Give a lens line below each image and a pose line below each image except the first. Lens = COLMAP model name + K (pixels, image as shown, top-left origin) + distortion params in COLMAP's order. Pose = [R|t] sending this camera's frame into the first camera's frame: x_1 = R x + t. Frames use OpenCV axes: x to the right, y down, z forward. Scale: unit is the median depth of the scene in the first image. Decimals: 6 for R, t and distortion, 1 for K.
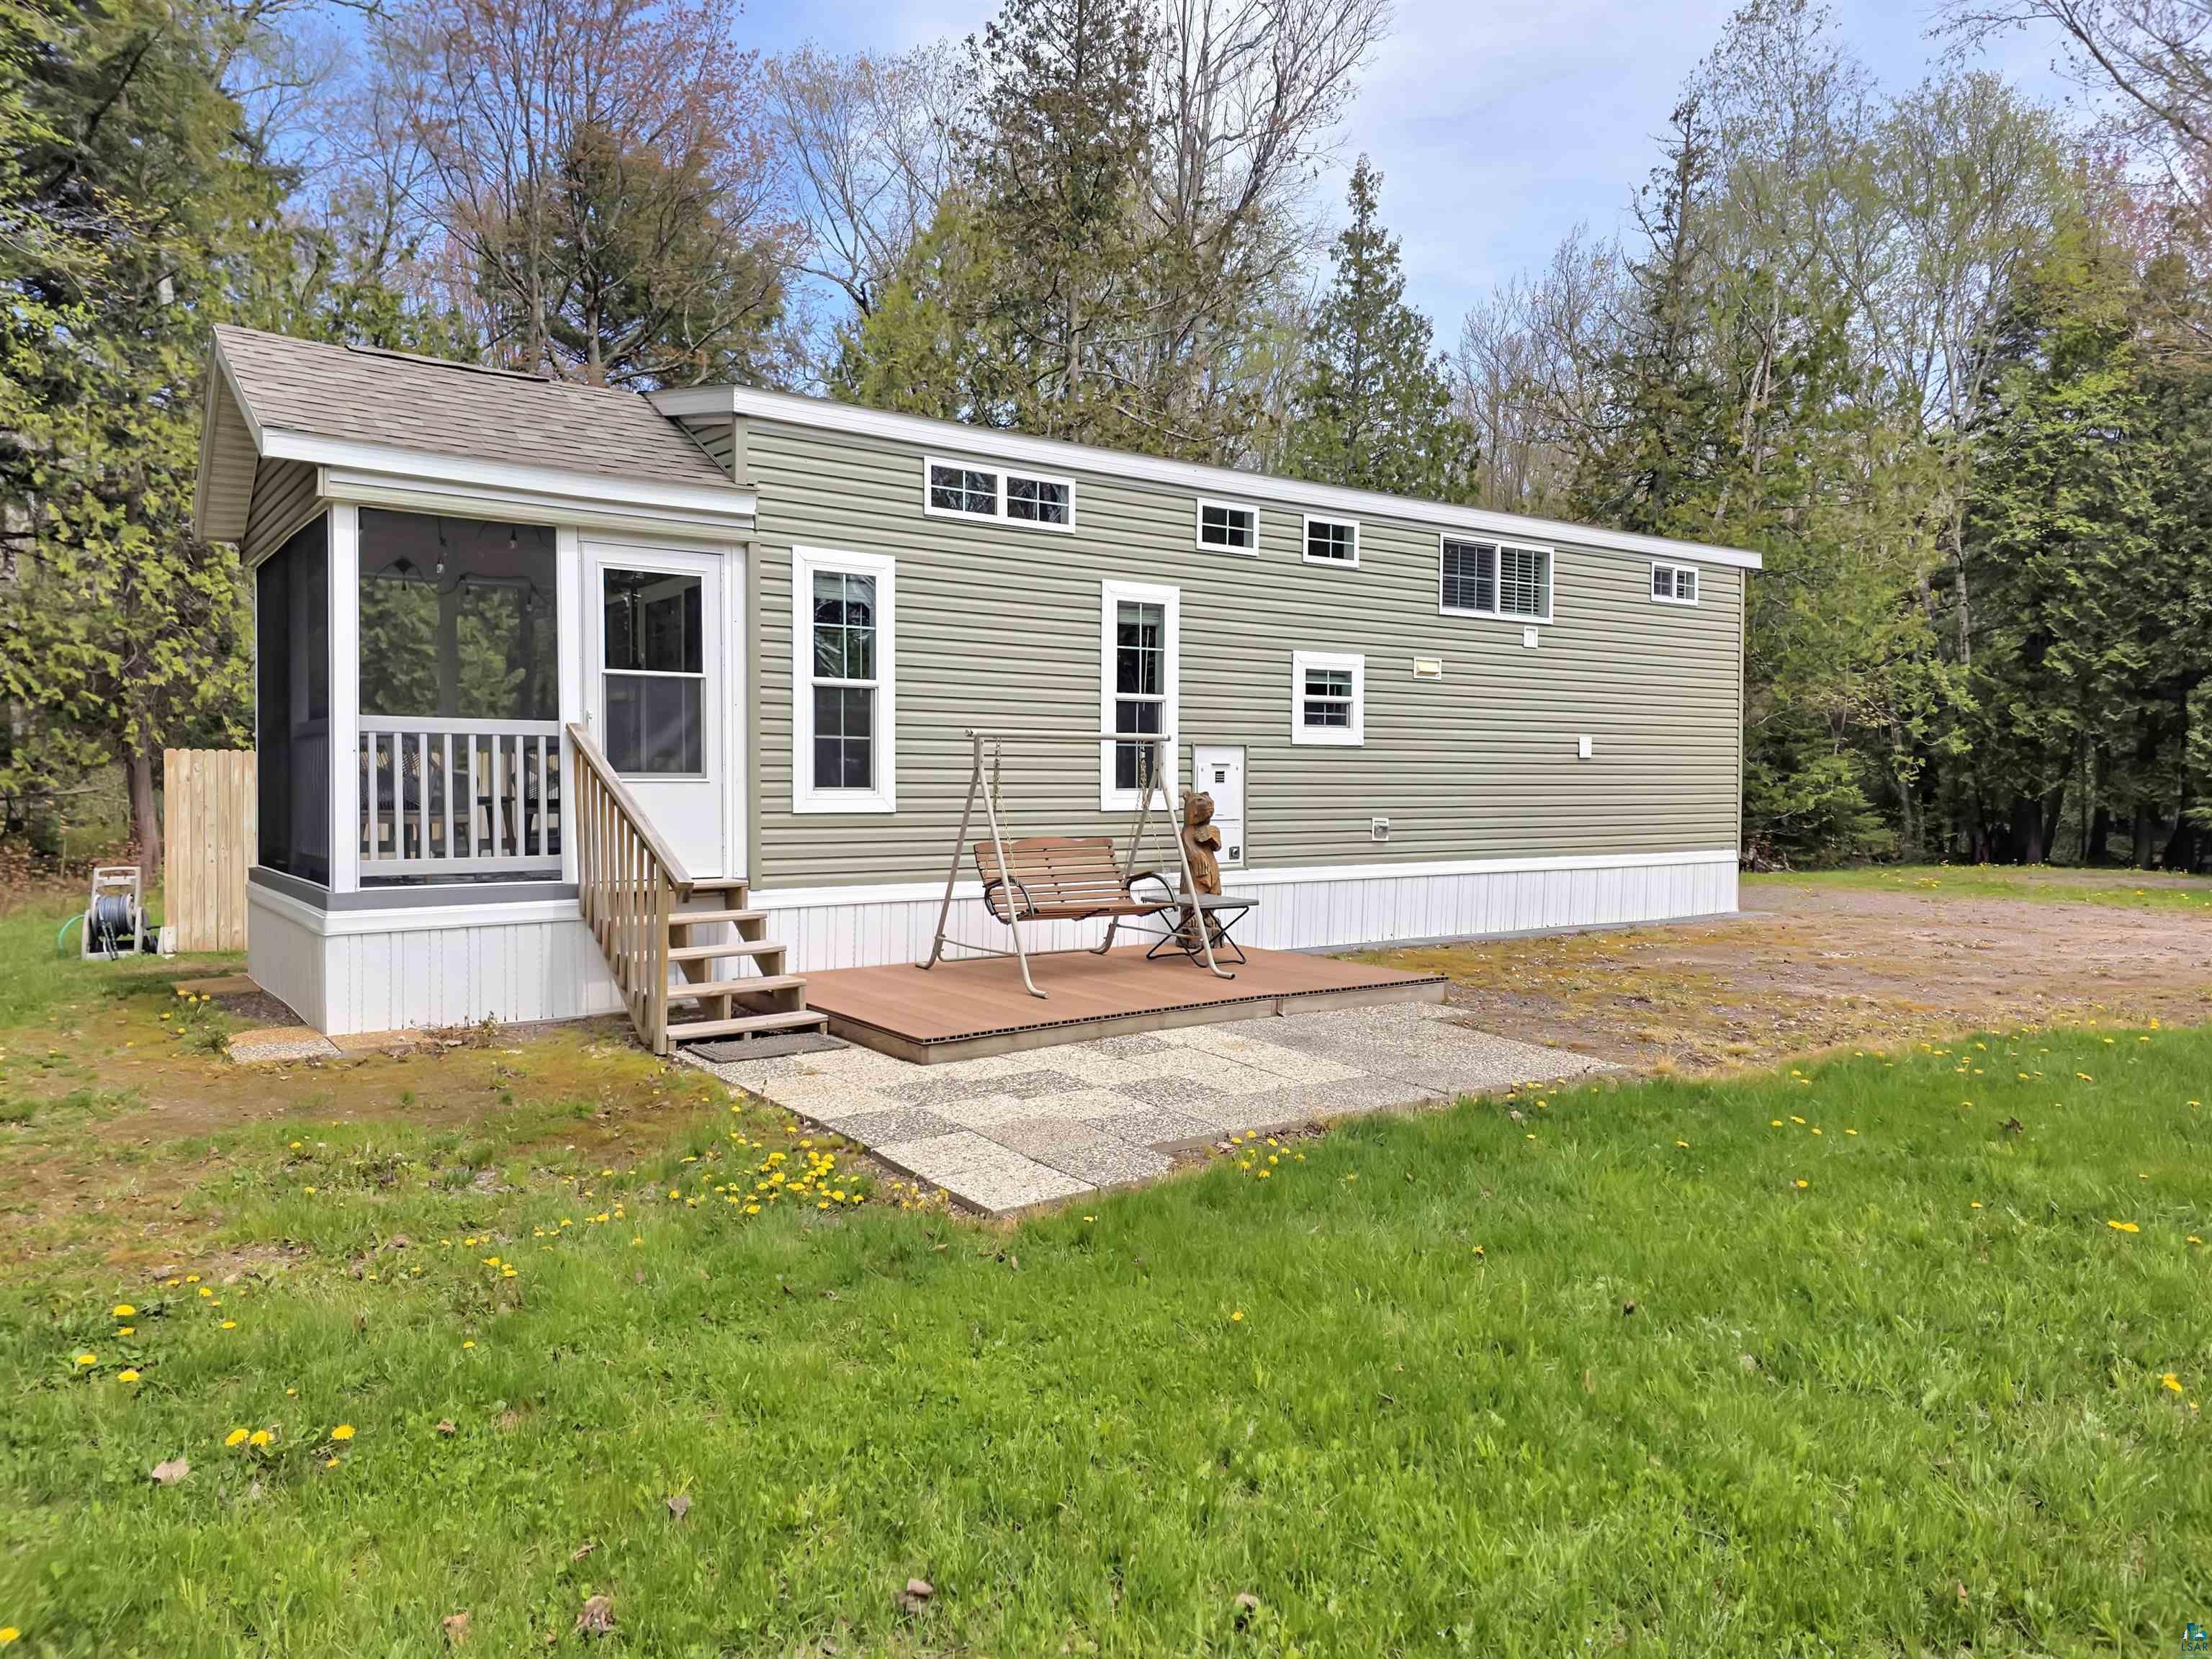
lens RADIAL K [[1575.2, 0, 1106.0], [0, 1575.2, 829.5], [0, 0, 1]] dist [0.050832, -0.002130]
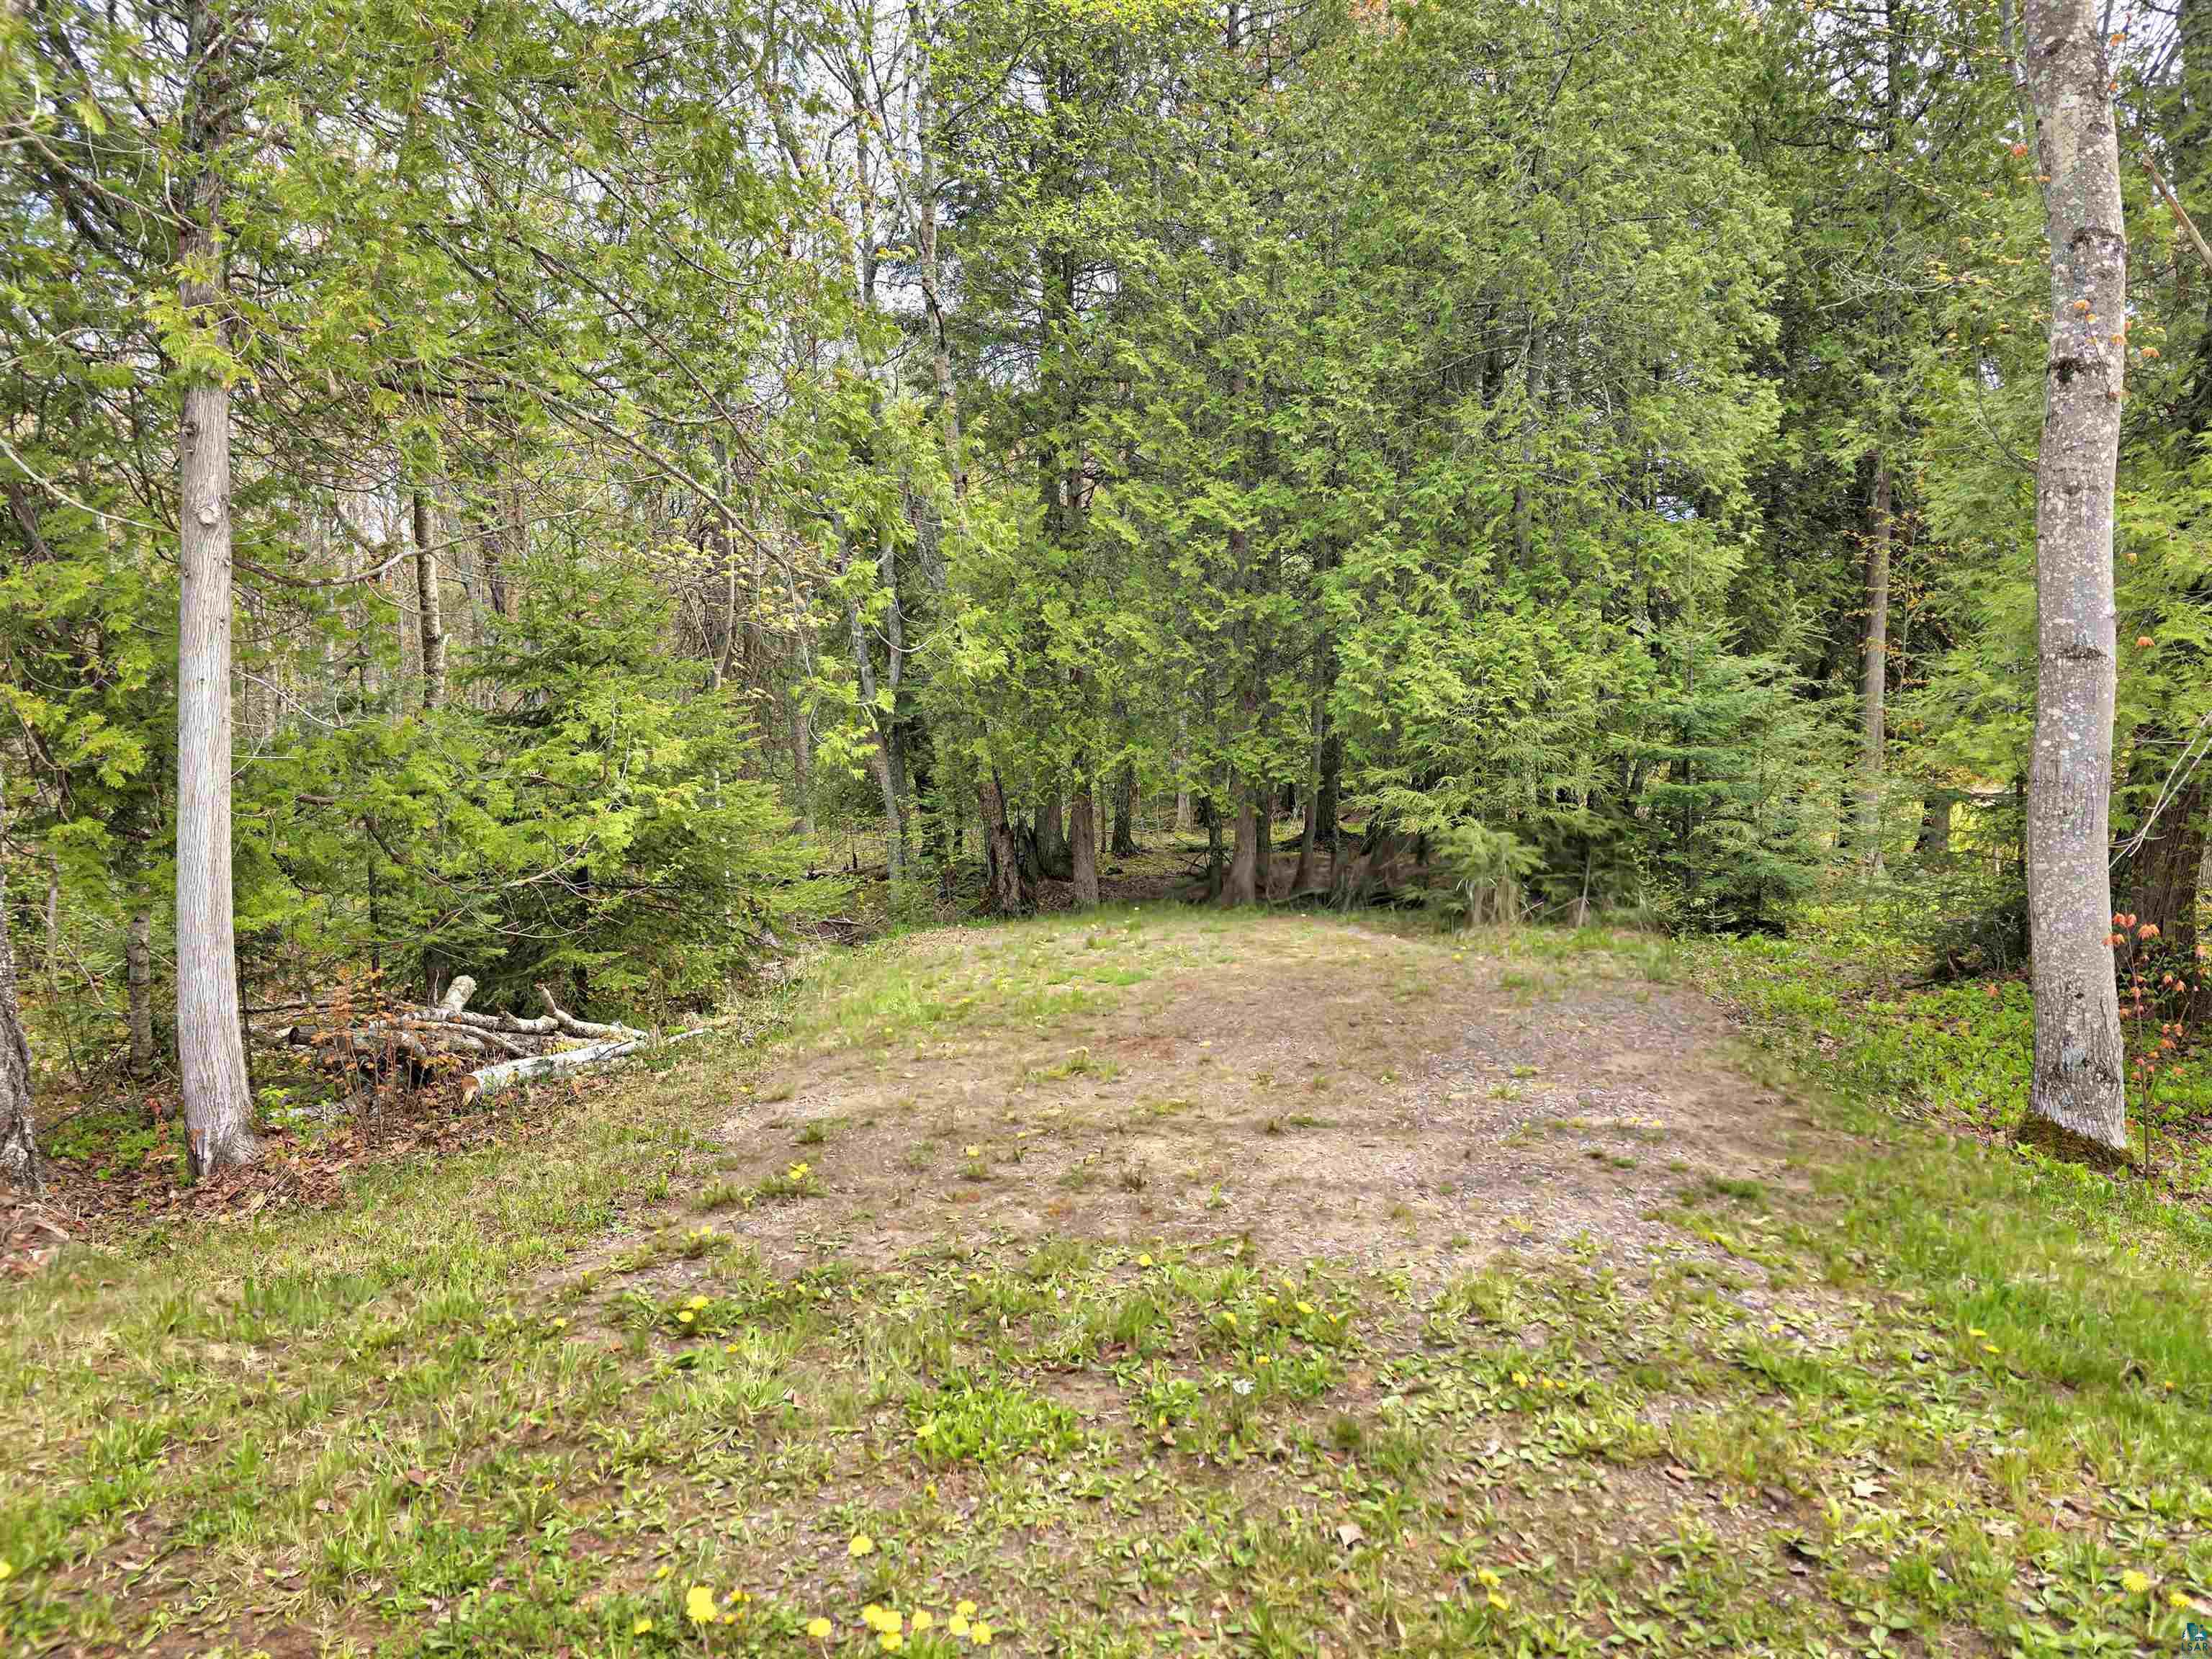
lens RADIAL K [[1545.1, 0, 1107.5], [0, 1545.1, 849.7], [0, 0, 1]] dist [0.030029, -0.002068]
pose [[0.828934, -0.075645, 0.554207, 0.307737], [0.063683, 0.997134, 0.040849, -0.018111], [-0.555709, 0.001432, 0.831376, 0.590594]]
